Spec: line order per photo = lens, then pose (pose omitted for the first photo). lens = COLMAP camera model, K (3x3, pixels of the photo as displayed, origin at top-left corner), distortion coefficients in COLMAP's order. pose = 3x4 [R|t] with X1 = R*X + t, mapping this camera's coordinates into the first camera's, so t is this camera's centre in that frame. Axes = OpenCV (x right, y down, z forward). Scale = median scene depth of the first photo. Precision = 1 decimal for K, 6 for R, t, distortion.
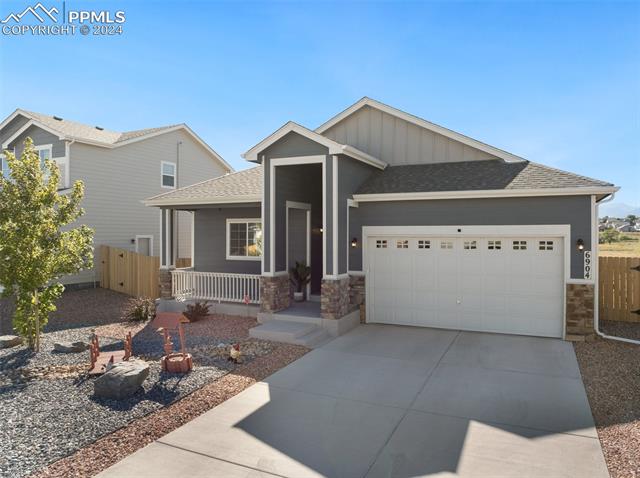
lens RADIAL K [[457.3, 0, 320.0], [0, 457.3, 239.0], [0, 0, 1]] dist [-0.037860, 0.000253]
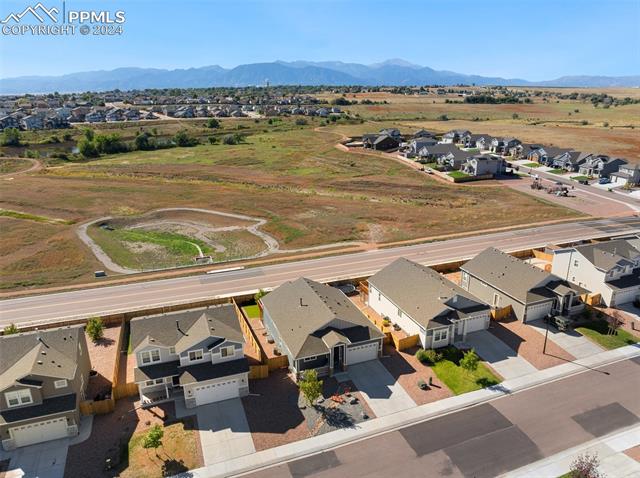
lens RADIAL K [[457.3, 0, 320.0], [0, 457.3, 239.0], [0, 0, 1]] dist [-0.037860, 0.000253]
pose [[0.691684, -0.232050, 0.683905, -3.257531], [0.013150, 0.950864, 0.309331, -2.765843], [-0.722080, -0.204966, 0.660749, -1.821936]]
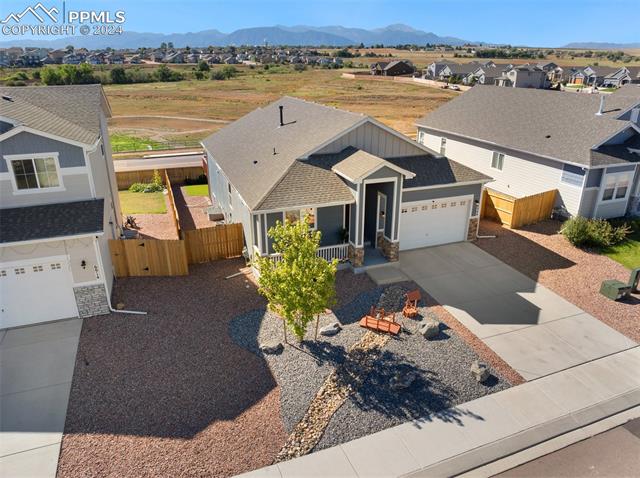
lens RADIAL K [[457.3, 0, 320.0], [0, 457.3, 239.0], [0, 0, 1]] dist [-0.037860, 0.000253]
pose [[0.692517, -0.272451, 0.667975, -1.416213], [0.007546, 0.928626, 0.370941, -0.609970], [-0.721362, -0.251843, 0.645145, 0.019585]]
